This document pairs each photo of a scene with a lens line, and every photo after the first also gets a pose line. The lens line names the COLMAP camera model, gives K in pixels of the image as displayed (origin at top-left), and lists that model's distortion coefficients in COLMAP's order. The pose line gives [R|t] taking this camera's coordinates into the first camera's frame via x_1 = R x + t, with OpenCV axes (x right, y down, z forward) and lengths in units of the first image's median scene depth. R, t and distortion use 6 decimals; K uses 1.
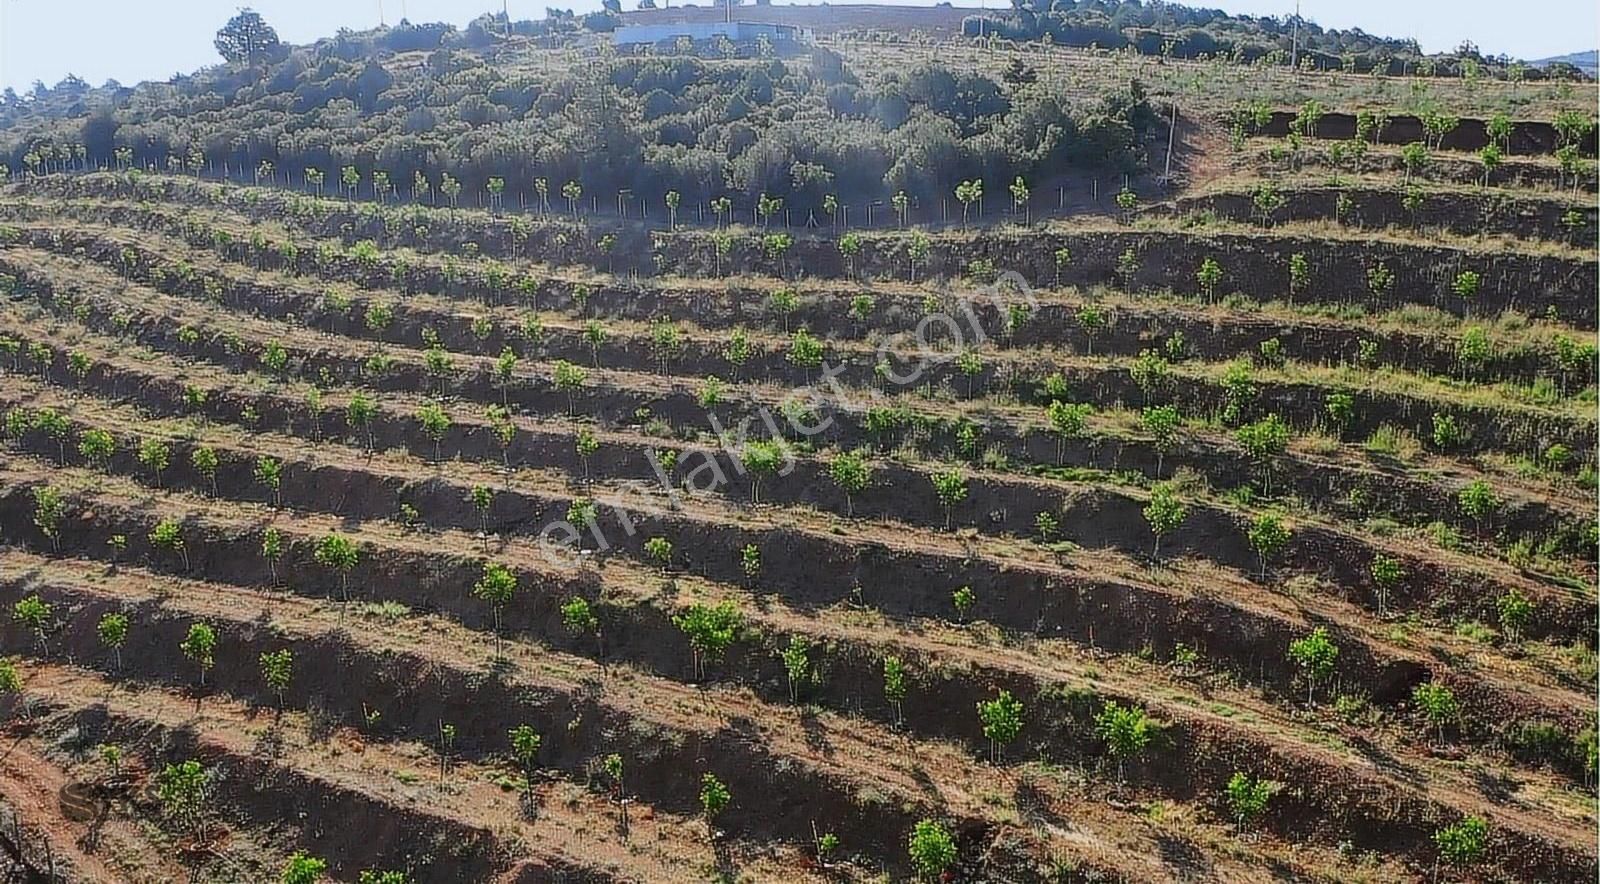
lens RADIAL K [[1379.8, 0, 834.1], [0, 1379.8, 441.4], [0, 0, 1]] dist [0.001209, -0.008993]
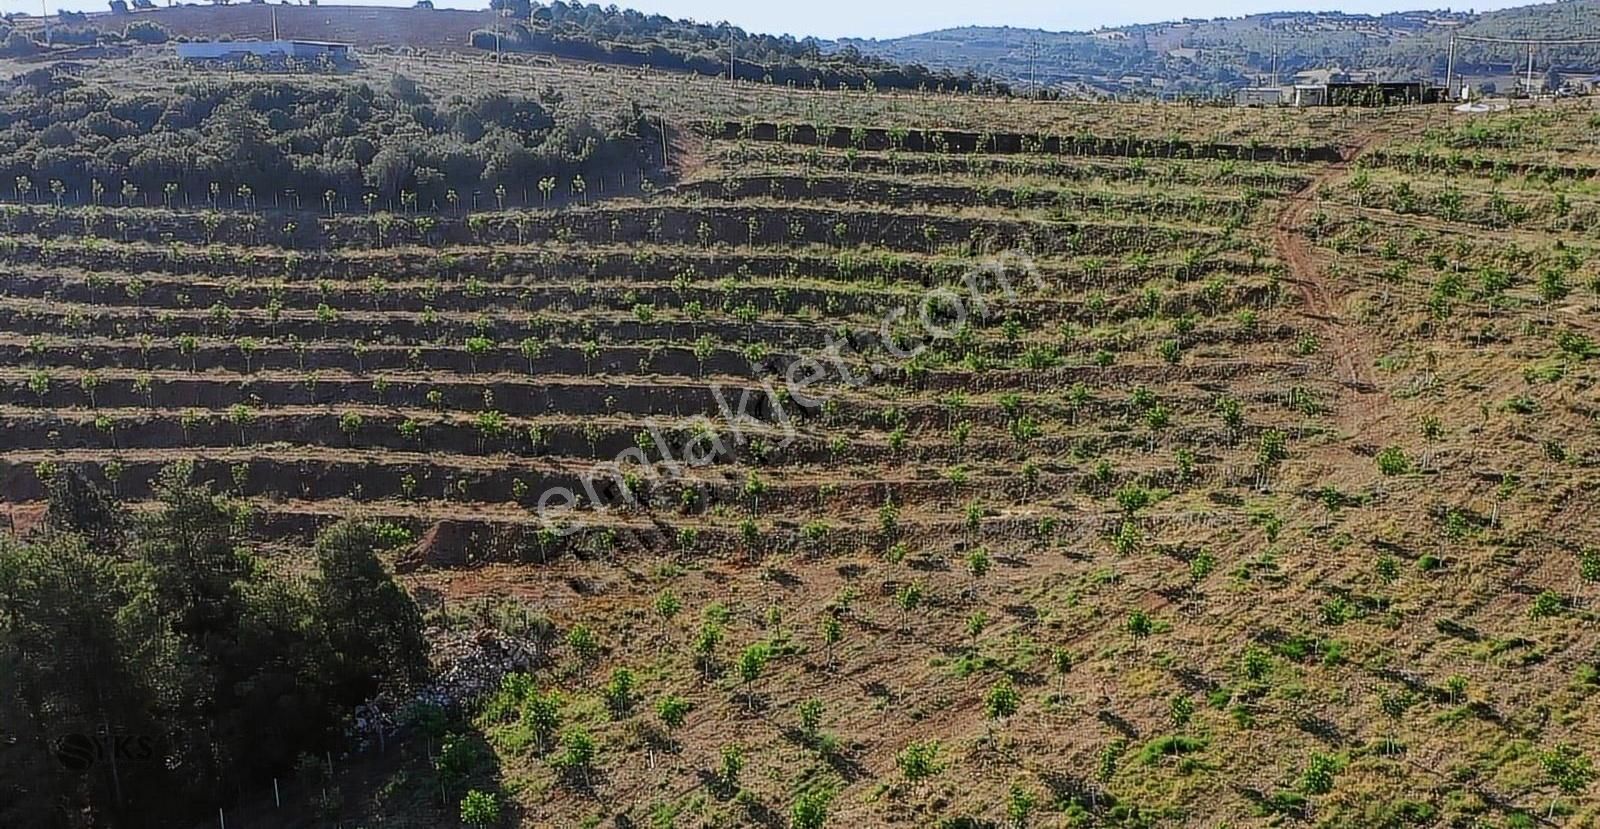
lens RADIAL K [[1272.2, 0, 800.0], [0, 1272.2, 414.5], [0, 0, 1]] dist [-0.003954, -0.002260]
pose [[0.932563, -0.095873, 0.348044, -0.174959], [0.089257, 0.995392, 0.035034, 0.056574], [-0.349799, -0.001606, 0.936823, -0.484283]]
